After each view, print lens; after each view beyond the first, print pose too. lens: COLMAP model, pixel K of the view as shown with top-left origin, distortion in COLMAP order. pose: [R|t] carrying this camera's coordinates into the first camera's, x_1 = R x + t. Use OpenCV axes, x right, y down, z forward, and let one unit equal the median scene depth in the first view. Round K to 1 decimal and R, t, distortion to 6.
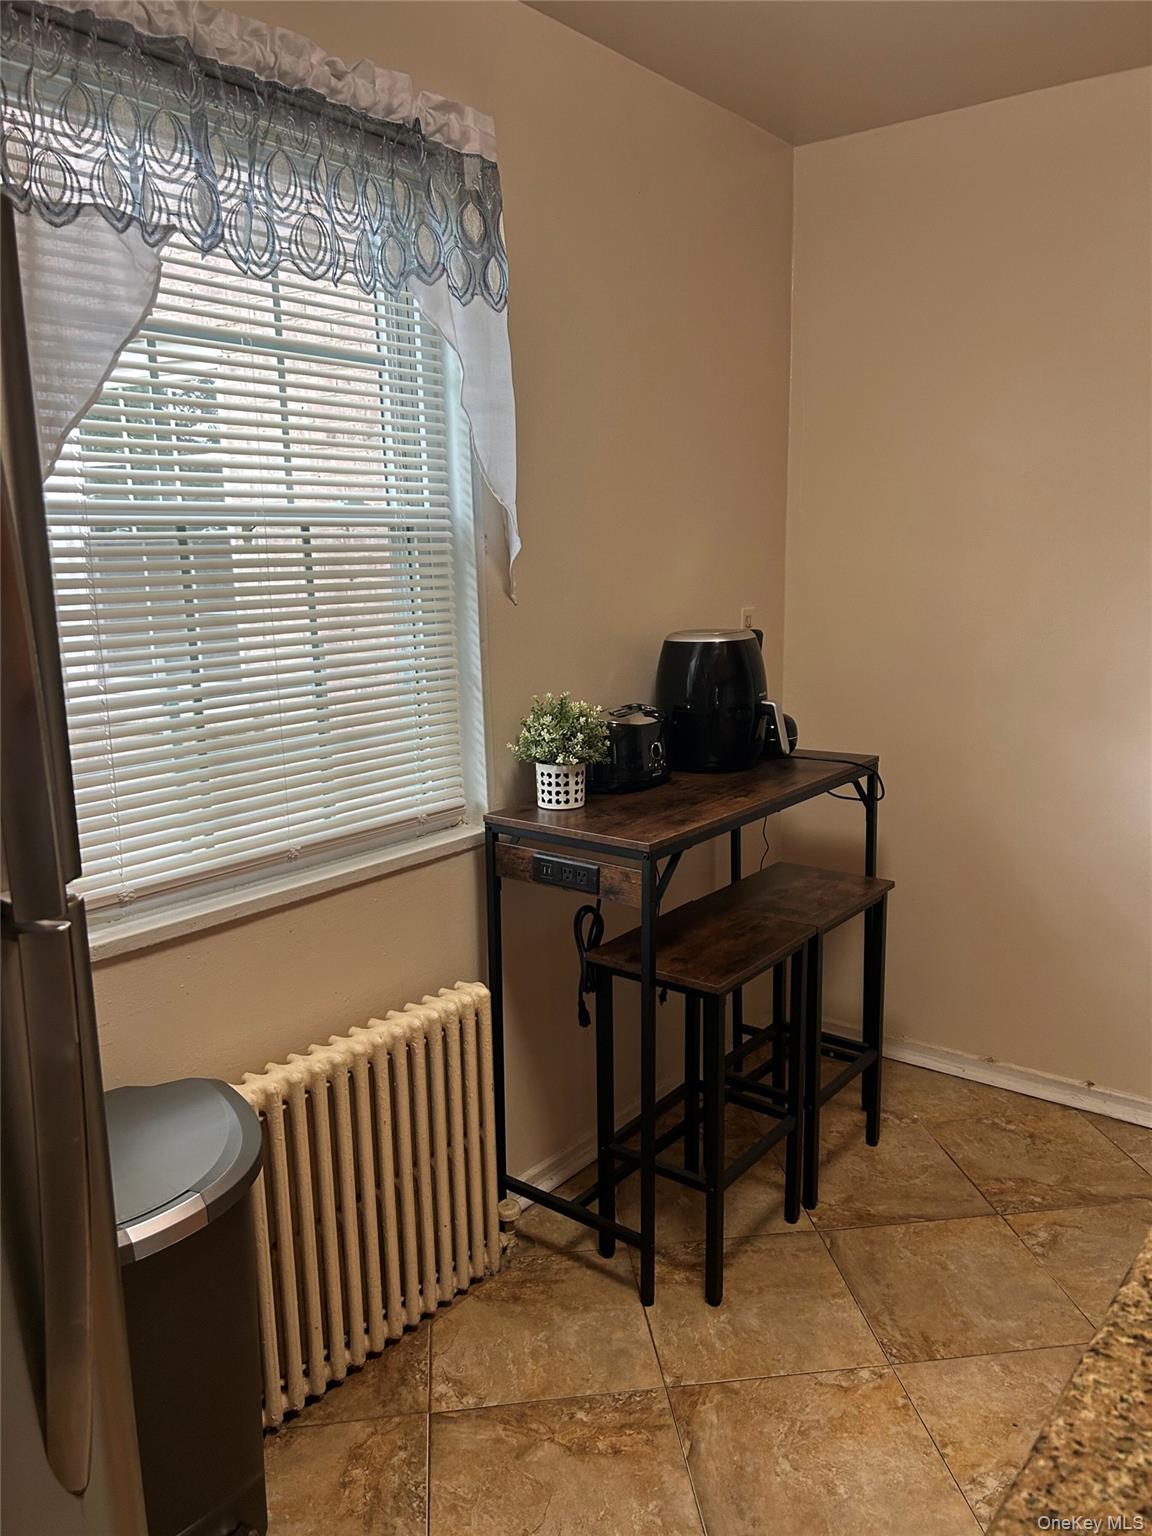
lens RADIAL K [[1155.5, 0, 585.0], [0, 1155.5, 775.8], [0, 0, 1]] dist [0.045362, -0.051730]
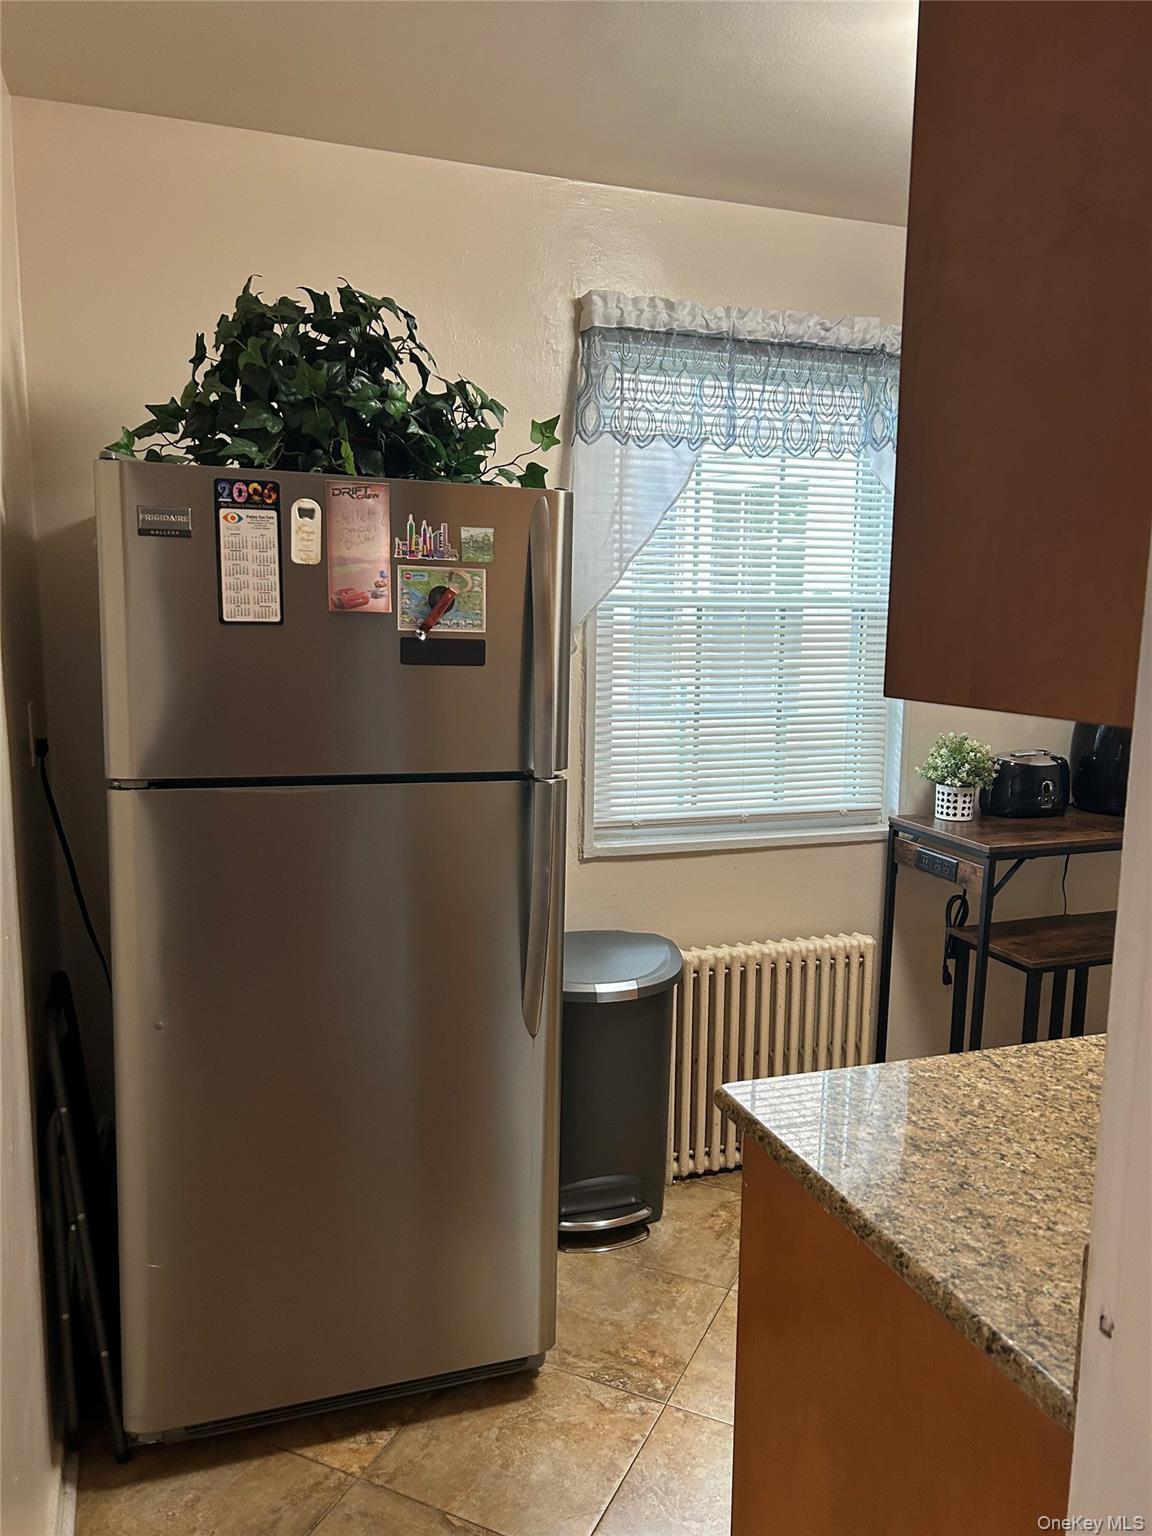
lens RADIAL K [[1155.5, 0, 572.1], [0, 1155.5, 768.9], [0, 0, 1]] dist [0.045362, -0.051730]
pose [[0.850170, 0.113644, -0.514098, 0.298546], [-0.135027, 0.990833, -0.004268, 0.035960], [0.508900, 0.073045, 0.857721, -0.388665]]
